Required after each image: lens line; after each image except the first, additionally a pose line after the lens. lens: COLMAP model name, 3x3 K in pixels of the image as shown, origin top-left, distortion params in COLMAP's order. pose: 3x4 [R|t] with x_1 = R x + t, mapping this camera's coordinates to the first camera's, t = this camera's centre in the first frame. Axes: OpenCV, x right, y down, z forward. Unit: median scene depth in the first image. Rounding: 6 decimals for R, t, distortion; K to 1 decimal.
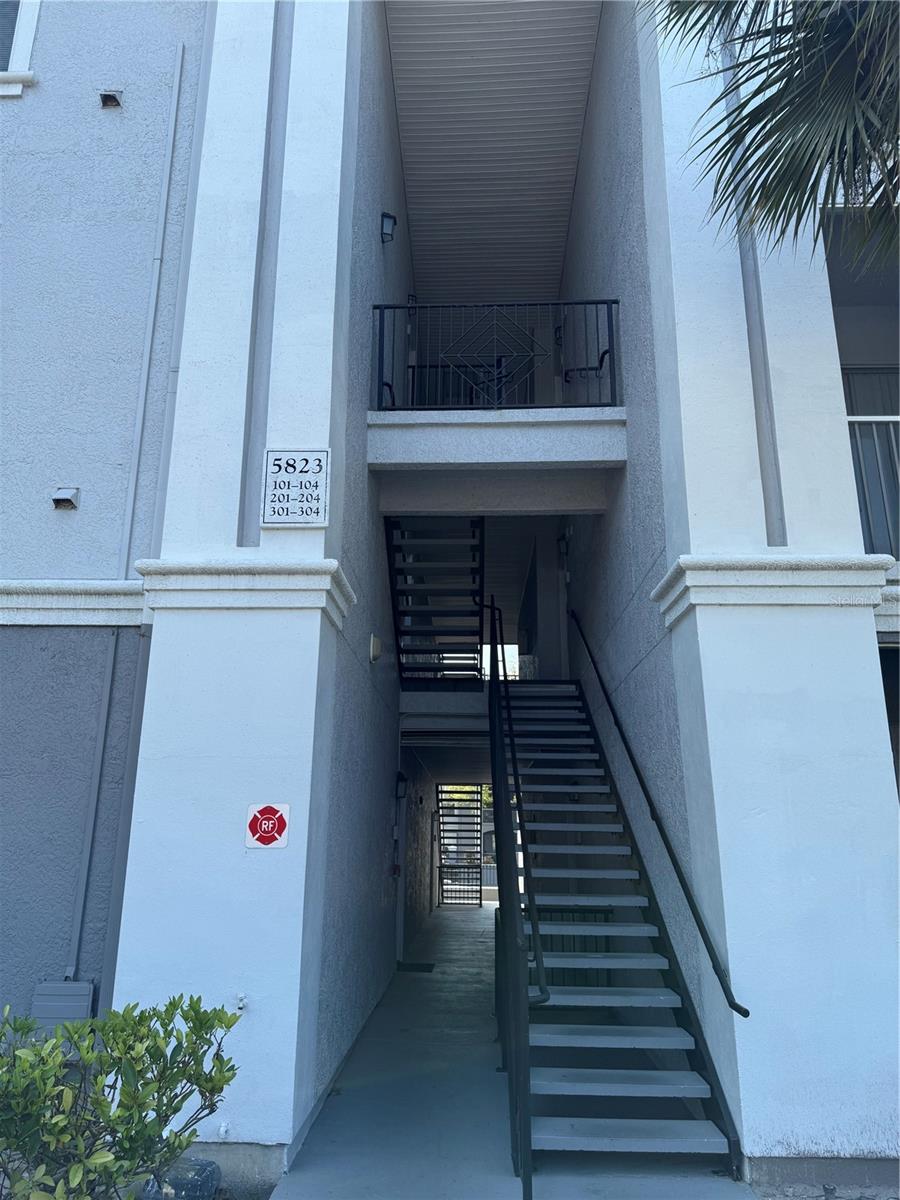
lens RADIAL K [[885.4, 0, 450.0], [0, 885.4, 600.0], [0, 0, 1]] dist [0.063025, -0.071090]
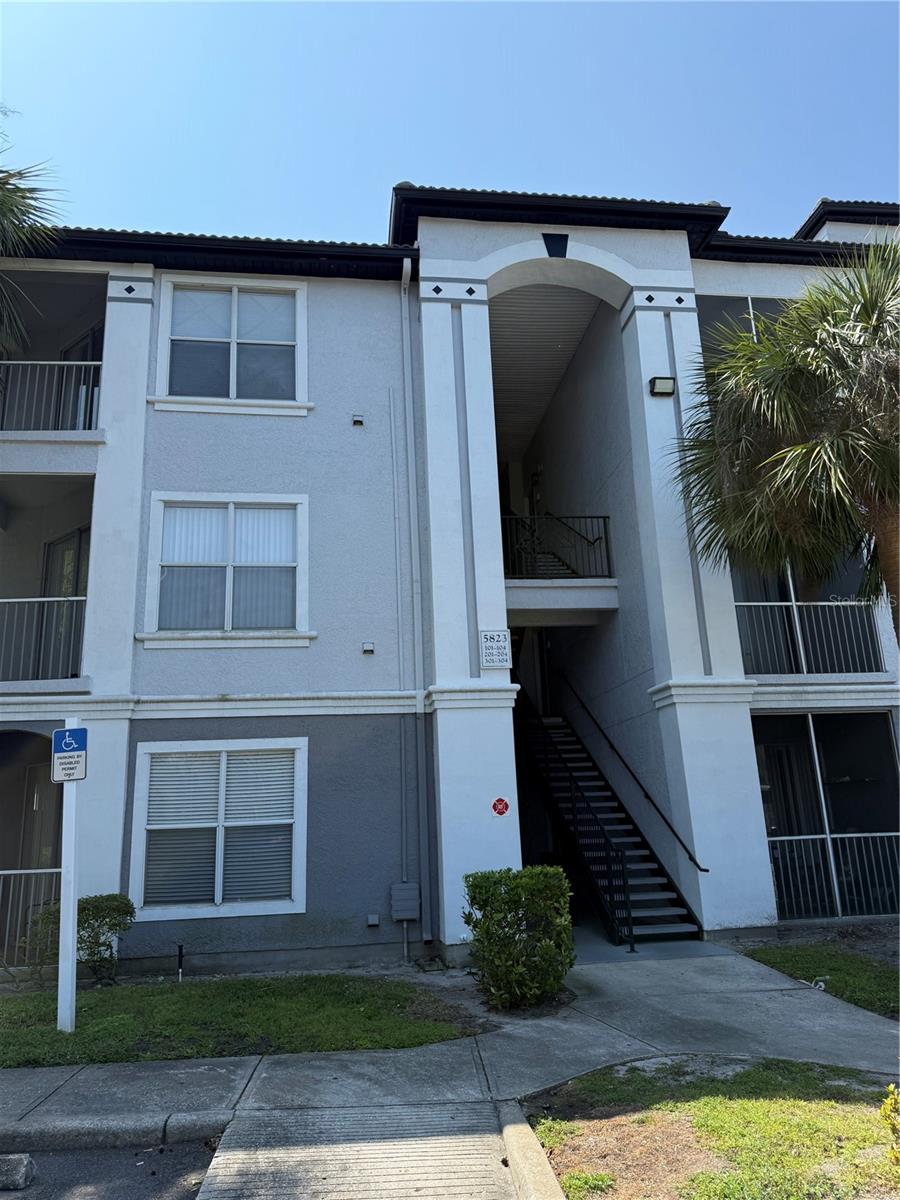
lens RADIAL K [[885.4, 0, 450.0], [0, 885.4, 600.0], [0, 0, 1]] dist [0.063025, -0.071090]
pose [[0.987030, -0.002596, 0.160512, -0.629238], [0.000933, 0.999945, 0.010439, -0.269536], [-0.160530, -0.010154, 0.986979, -1.095123]]
